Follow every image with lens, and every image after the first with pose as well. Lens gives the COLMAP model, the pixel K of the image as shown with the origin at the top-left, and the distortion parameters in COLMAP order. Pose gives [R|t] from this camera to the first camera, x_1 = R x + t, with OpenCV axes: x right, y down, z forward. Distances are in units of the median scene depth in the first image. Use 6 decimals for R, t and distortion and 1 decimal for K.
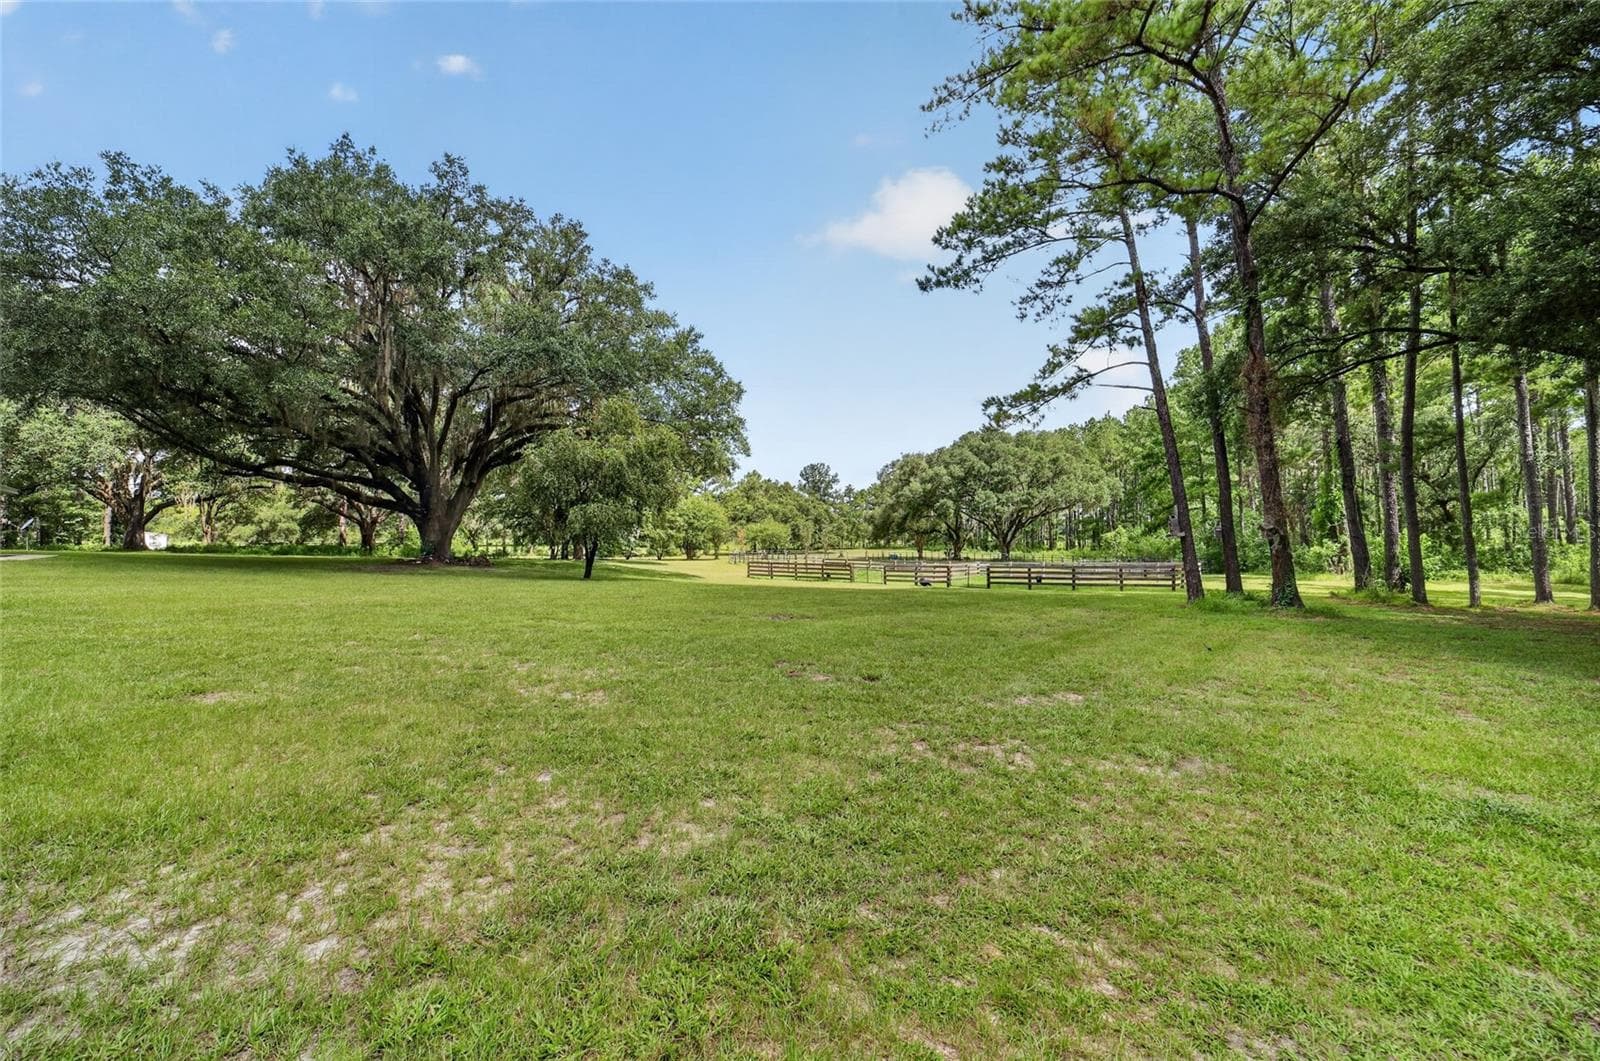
lens RADIAL K [[630.1, 0, 799.6], [0, 630.1, 526.3], [0, 0, 1]] dist [-0.013898, 0.002991]
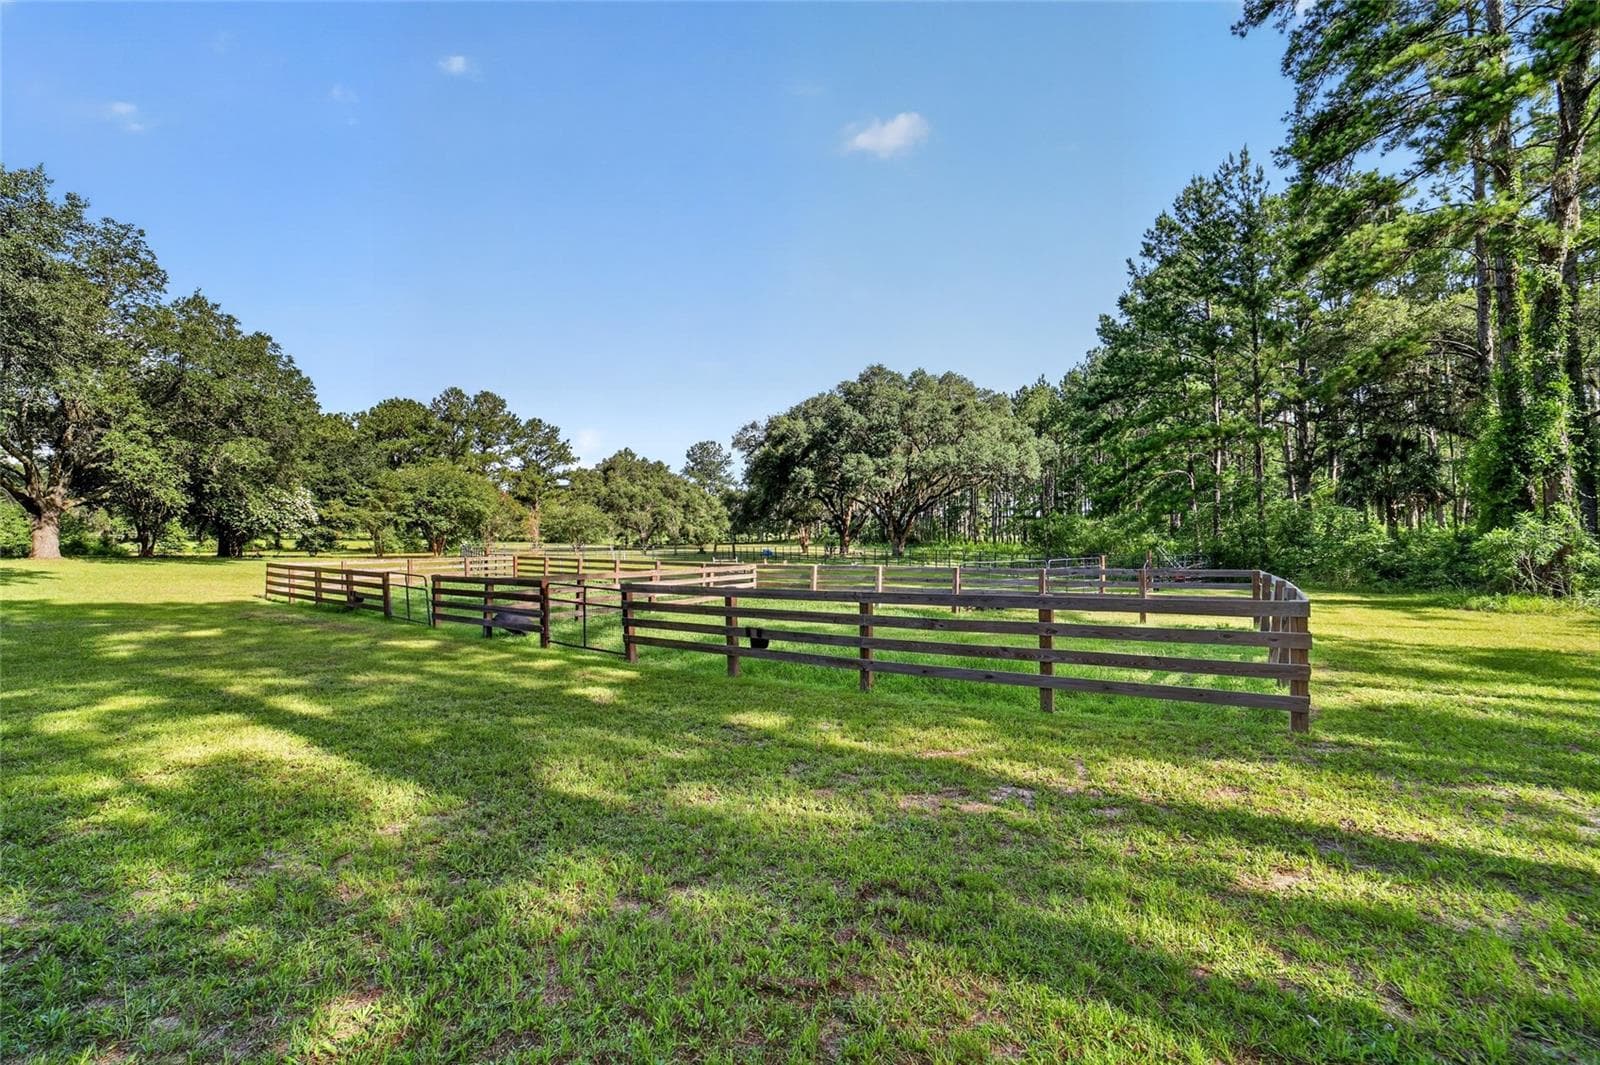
lens RADIAL K [[630.1, 0, 795.0], [0, 630.1, 532.5], [0, 0, 1]] dist [-0.013898, 0.002991]
pose [[0.996618, 0.002415, 0.082138, 0.135604], [-0.003745, 0.999864, 0.016041, 0.012697], [-0.082088, -0.016294, 0.996492, 0.265182]]
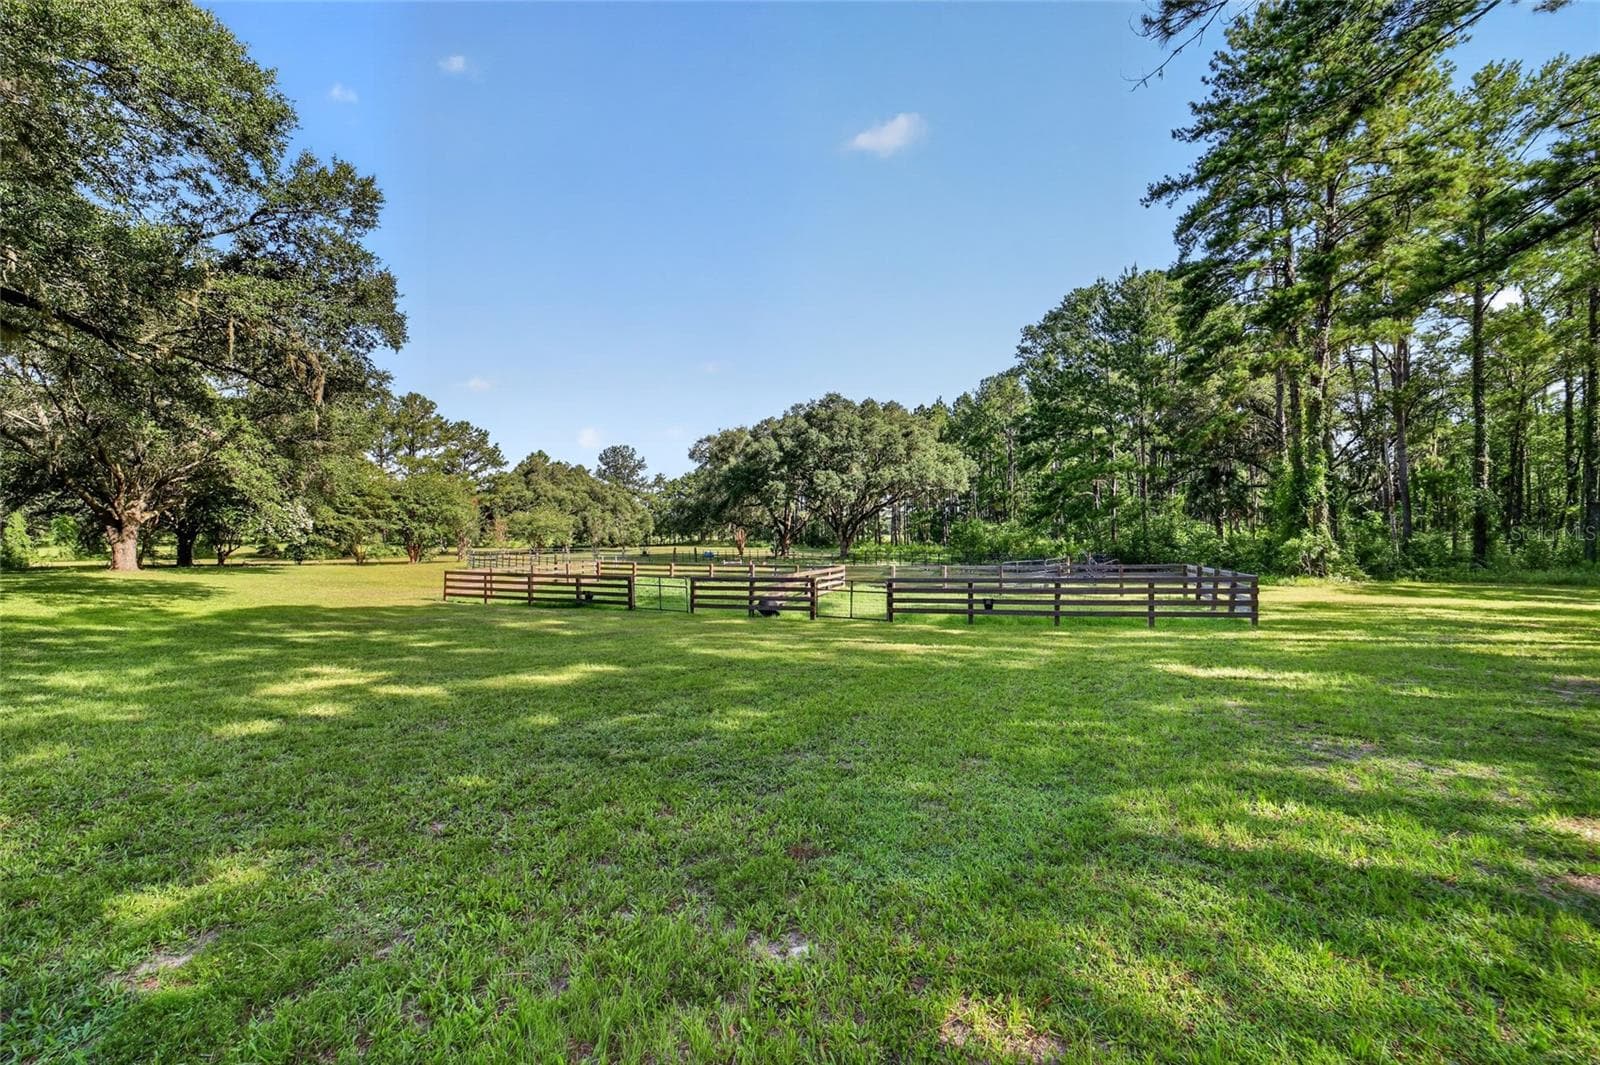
lens RADIAL K [[630.1, 0, 799.7], [0, 630.1, 532.4], [0, 0, 1]] dist [-0.013898, 0.002991]
pose [[0.958370, -0.002151, 0.285521, 0.031513], [-0.002417, 0.999875, 0.015643, 0.006711], [-0.285519, -0.015682, 0.958245, 0.200941]]
